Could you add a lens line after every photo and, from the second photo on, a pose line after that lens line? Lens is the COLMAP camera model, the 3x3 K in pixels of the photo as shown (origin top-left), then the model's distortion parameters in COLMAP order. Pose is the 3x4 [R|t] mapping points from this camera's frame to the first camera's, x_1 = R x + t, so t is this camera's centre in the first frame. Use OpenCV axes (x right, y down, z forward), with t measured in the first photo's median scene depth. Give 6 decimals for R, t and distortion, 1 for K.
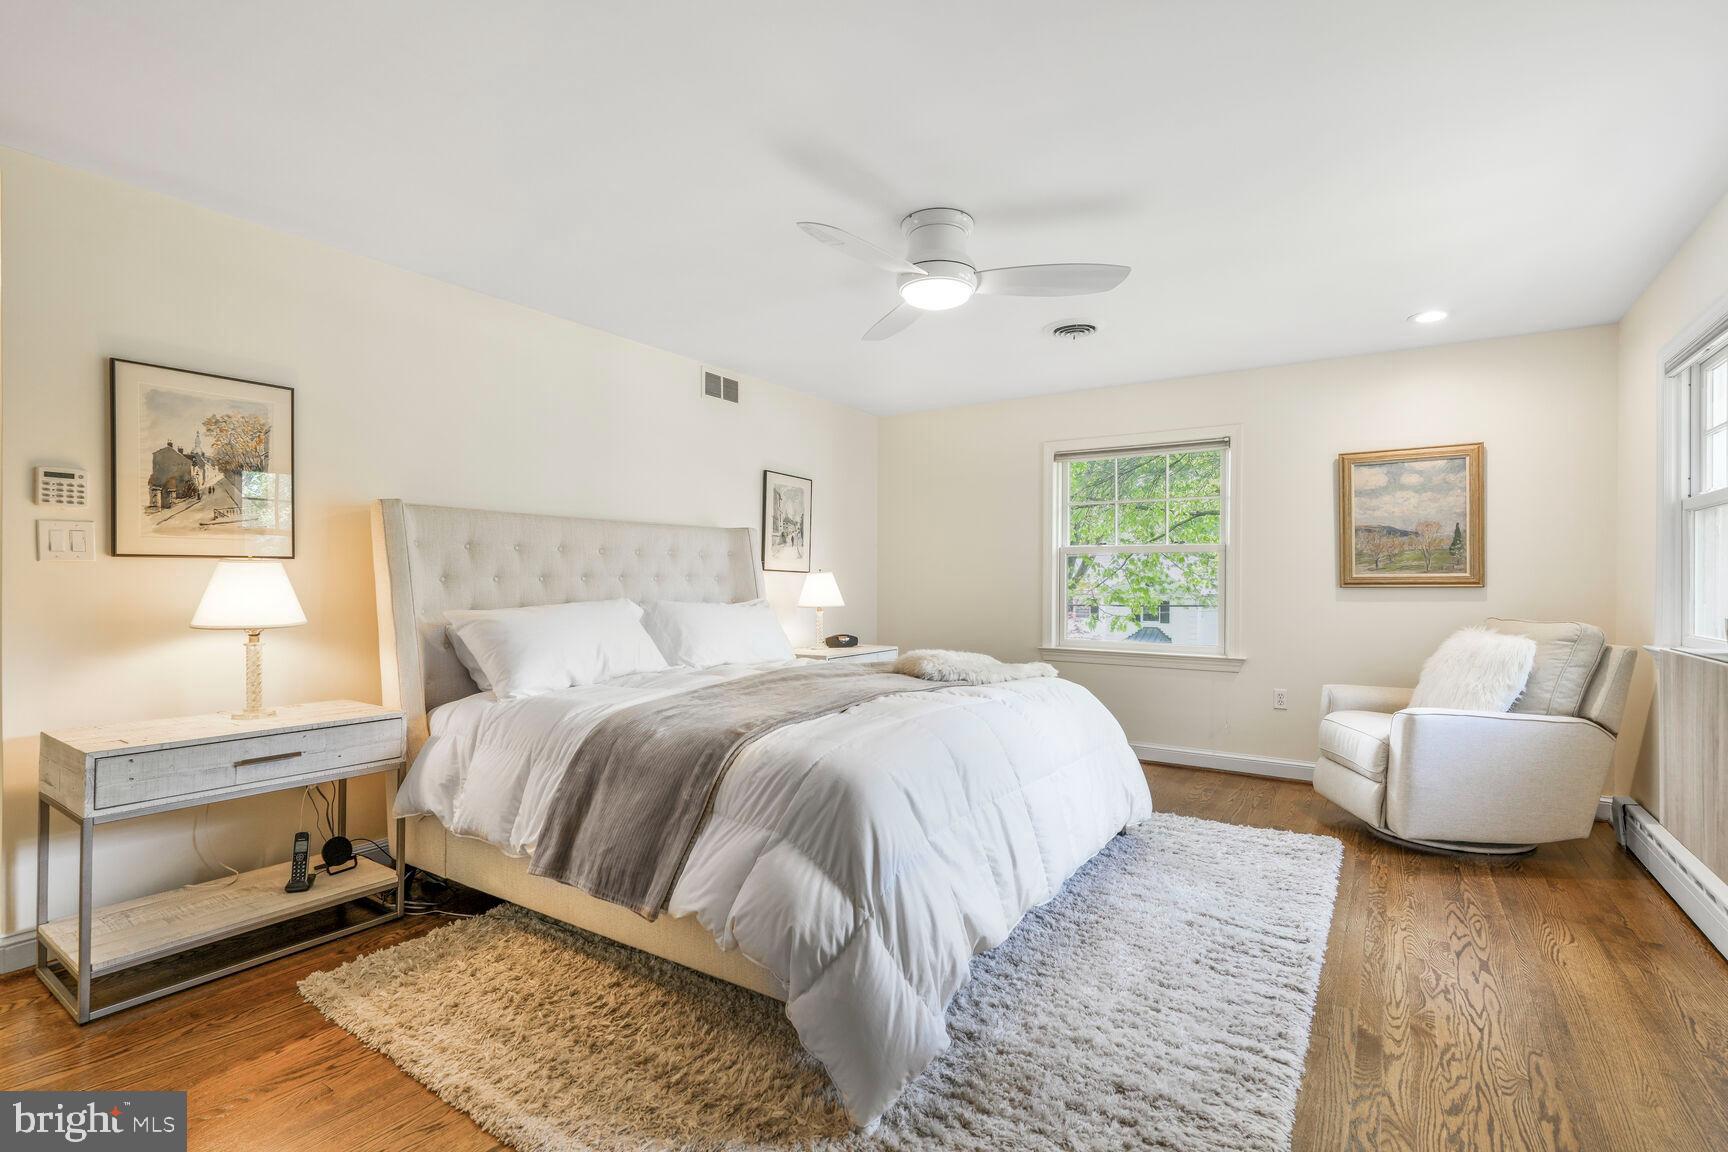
lens RADIAL K [[789.4, 0, 864.0], [0, 789.4, 576.0], [0, 0, 1]] dist [0.000449, -0.000014]
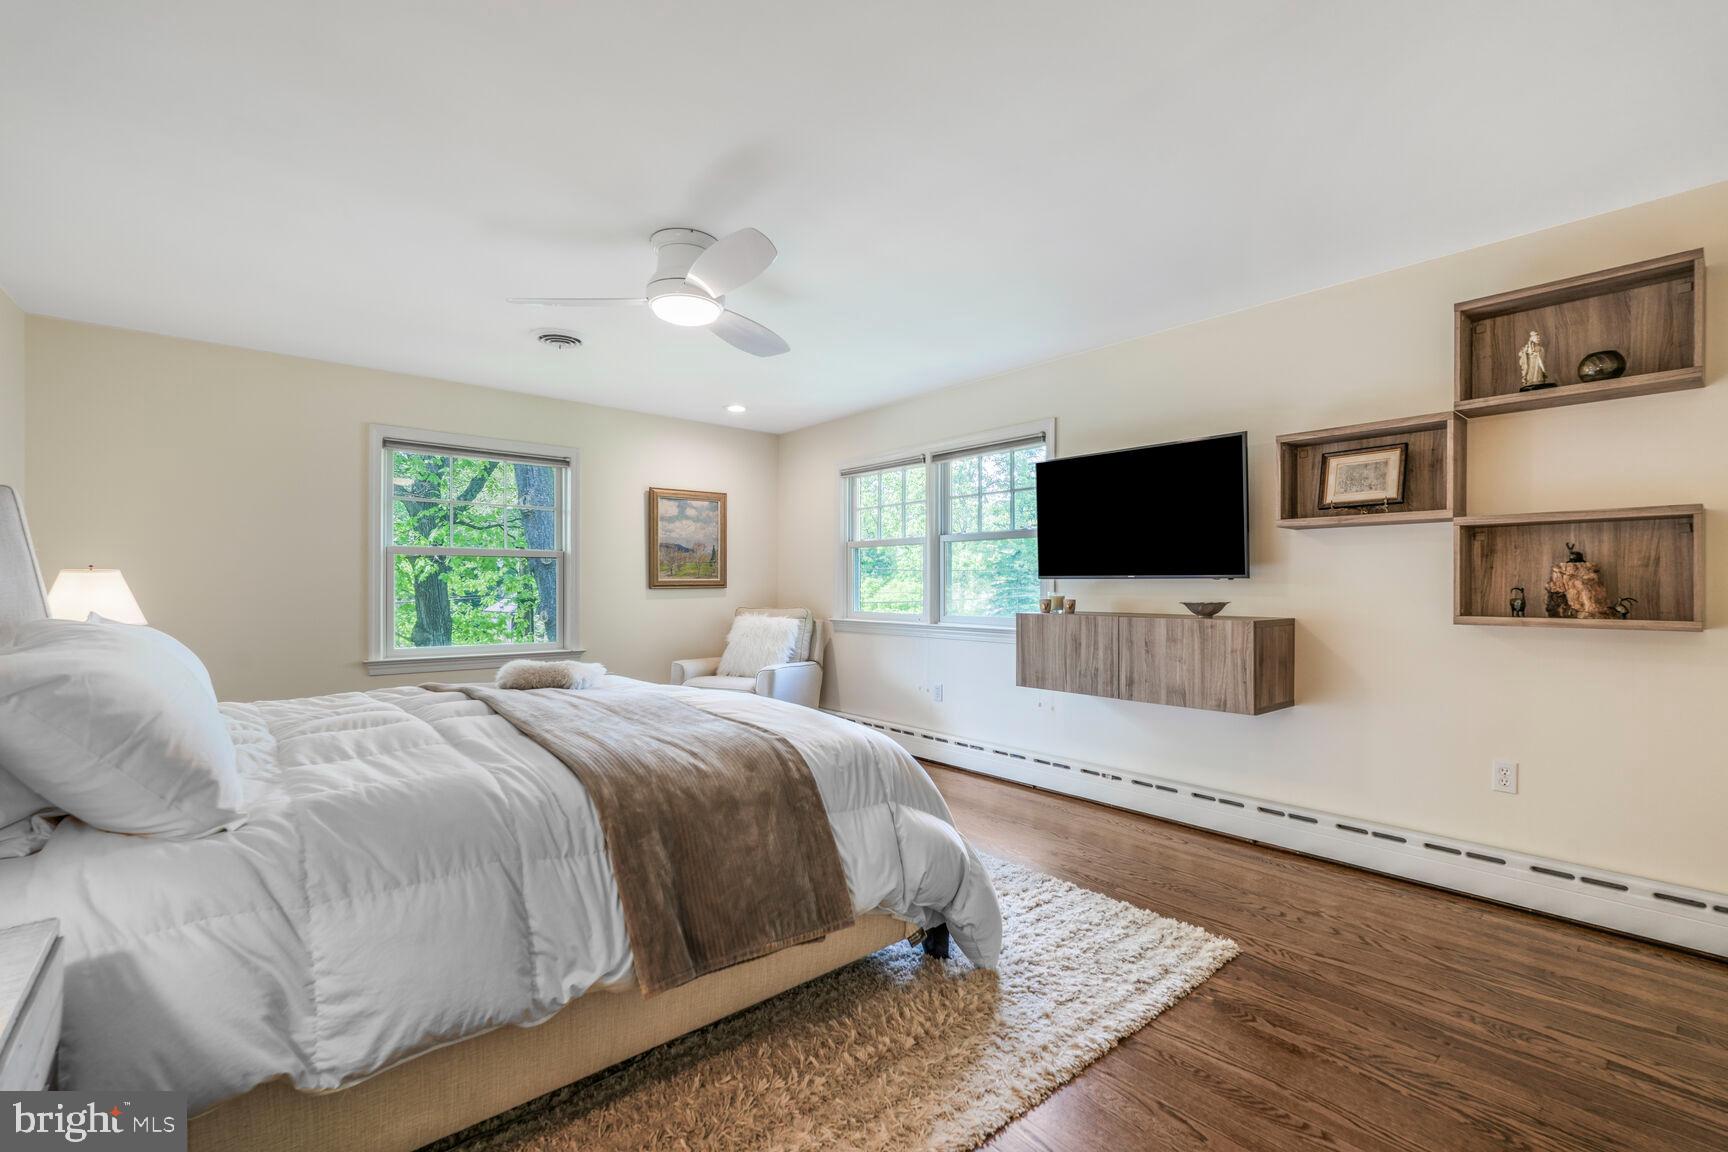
lens RADIAL K [[759.5, 0, 864.0], [0, 759.5, 576.0], [0, 0, 1]] dist [0.000395, -0.000021]
pose [[0.271918, 0.007129, 0.962294, -0.540667], [-0.005663, 0.999967, -0.005807, -0.001436], [-0.962304, -0.003871, 0.271949, 0.327478]]
